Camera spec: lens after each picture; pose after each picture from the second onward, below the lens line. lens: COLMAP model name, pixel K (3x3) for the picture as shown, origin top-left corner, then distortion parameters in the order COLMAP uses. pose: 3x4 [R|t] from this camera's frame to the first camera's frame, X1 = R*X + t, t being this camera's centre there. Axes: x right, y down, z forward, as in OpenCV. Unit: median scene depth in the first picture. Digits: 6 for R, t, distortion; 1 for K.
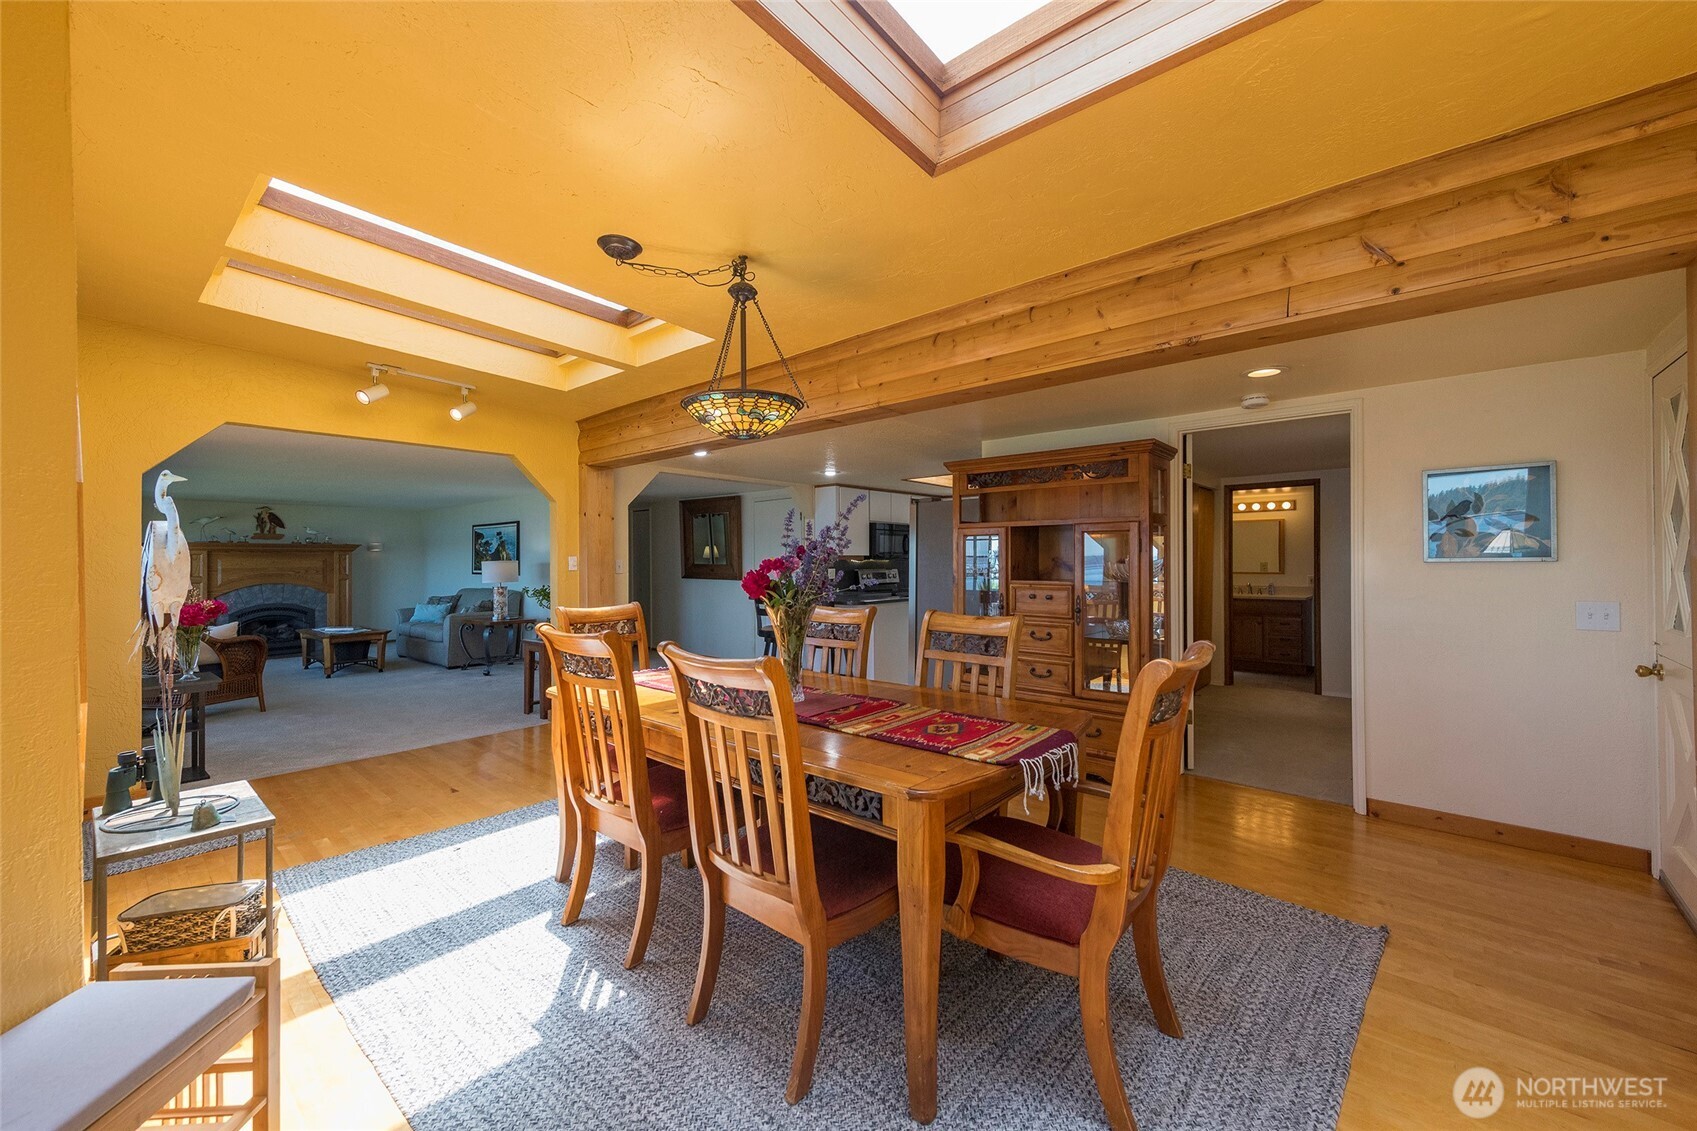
lens RADIAL K [[667.0, 0, 851.5], [0, 667.0, 560.4], [0, 0, 1]] dist [0.007327, -0.000043]
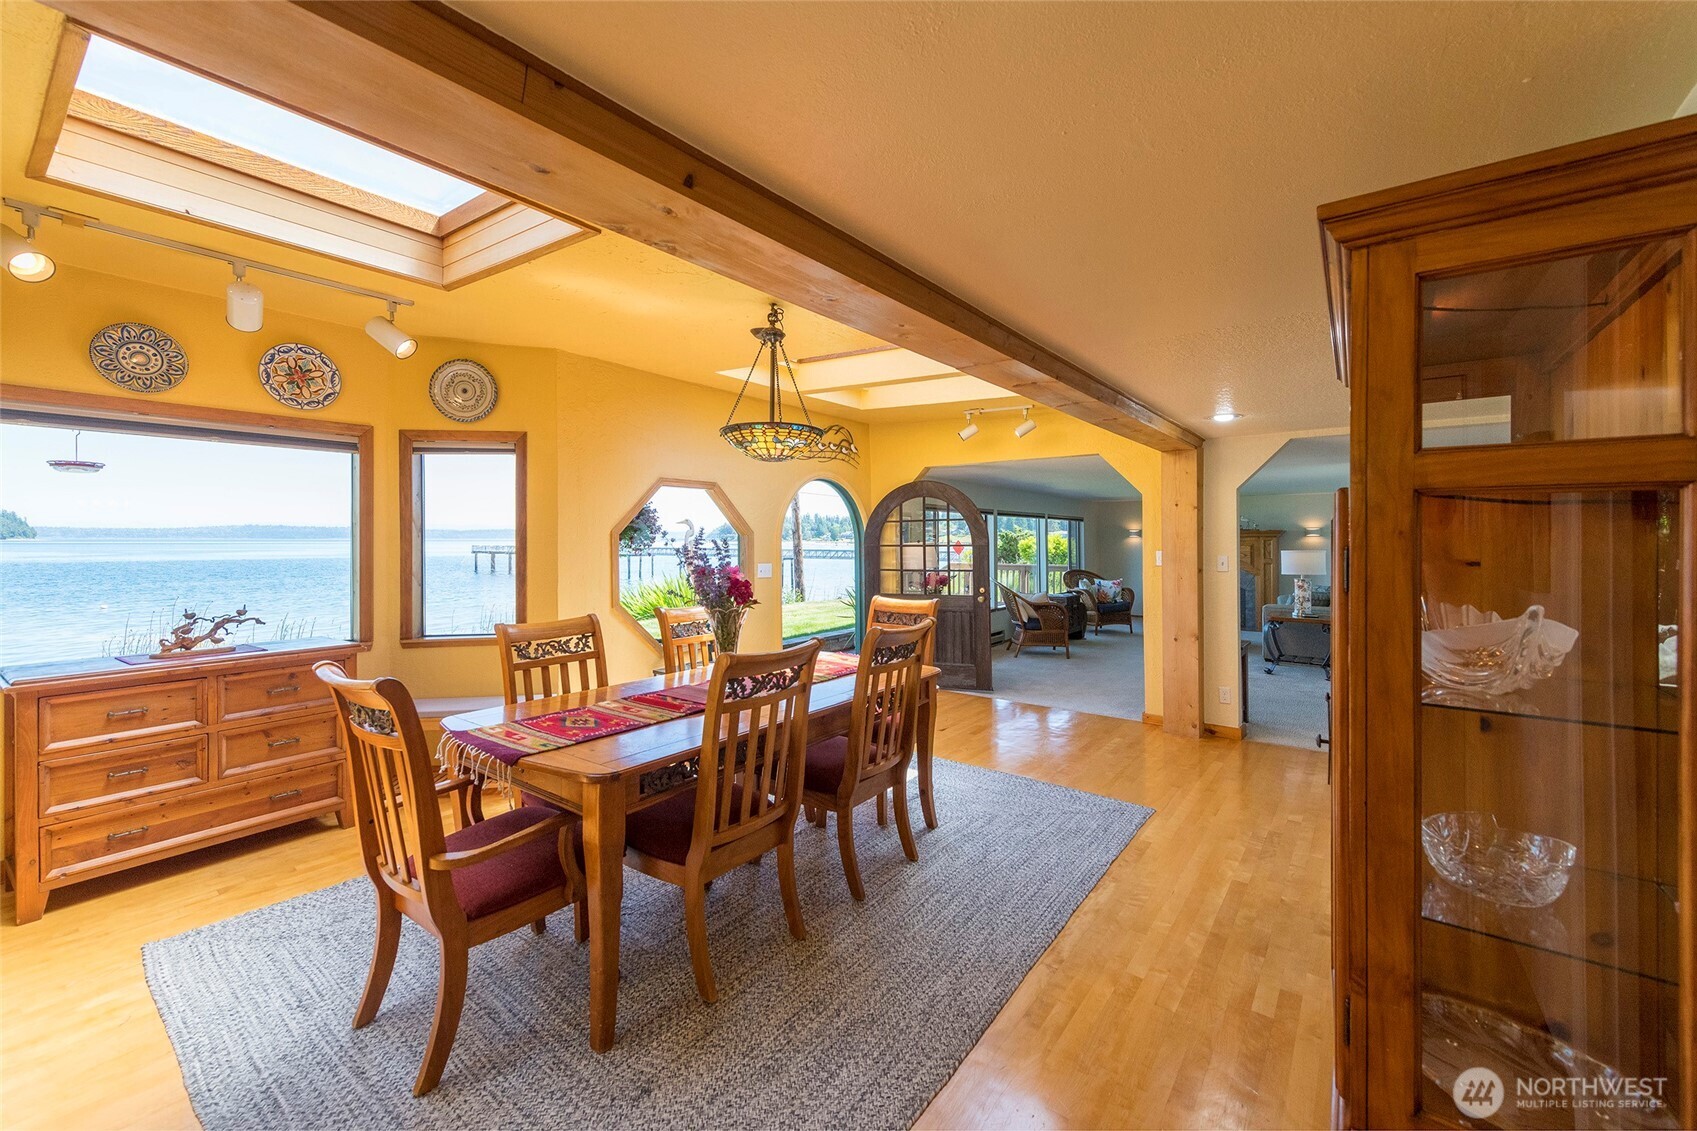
lens RADIAL K [[667.0, 0, 861.3], [0, 667.0, 542.9], [0, 0, 1]] dist [0.007327, -0.000043]
pose [[0.070007, 0.008876, -0.997507, 0.292323], [0.001805, 0.999958, 0.009024, -0.016014], [0.997545, -0.002432, 0.069988, 0.308985]]
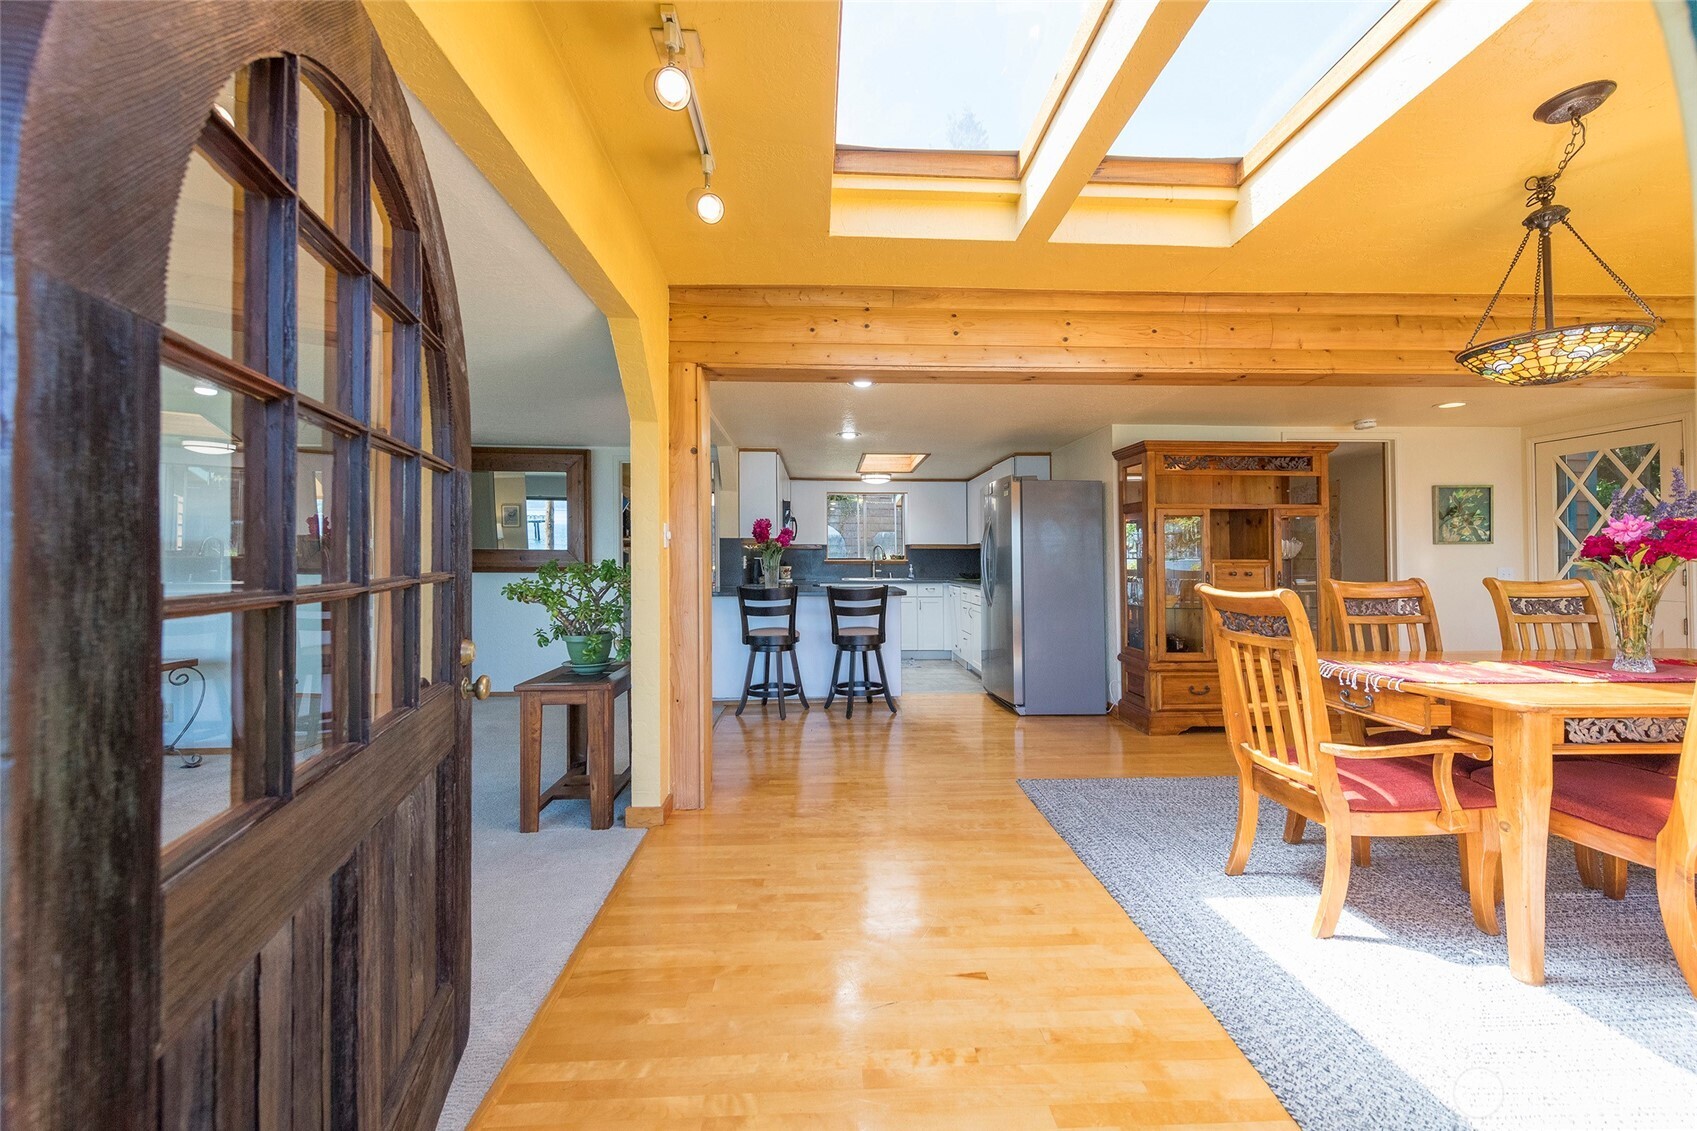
lens RADIAL K [[667.0, 0, 852.8], [0, 667.0, 551.9], [0, 0, 1]] dist [0.007327, -0.000043]
pose [[0.732557, 0.007000, 0.680669, -0.398111], [-0.005166, 0.999975, -0.004724, 0.010970], [-0.680686, -0.000056, 0.732575, 0.275911]]
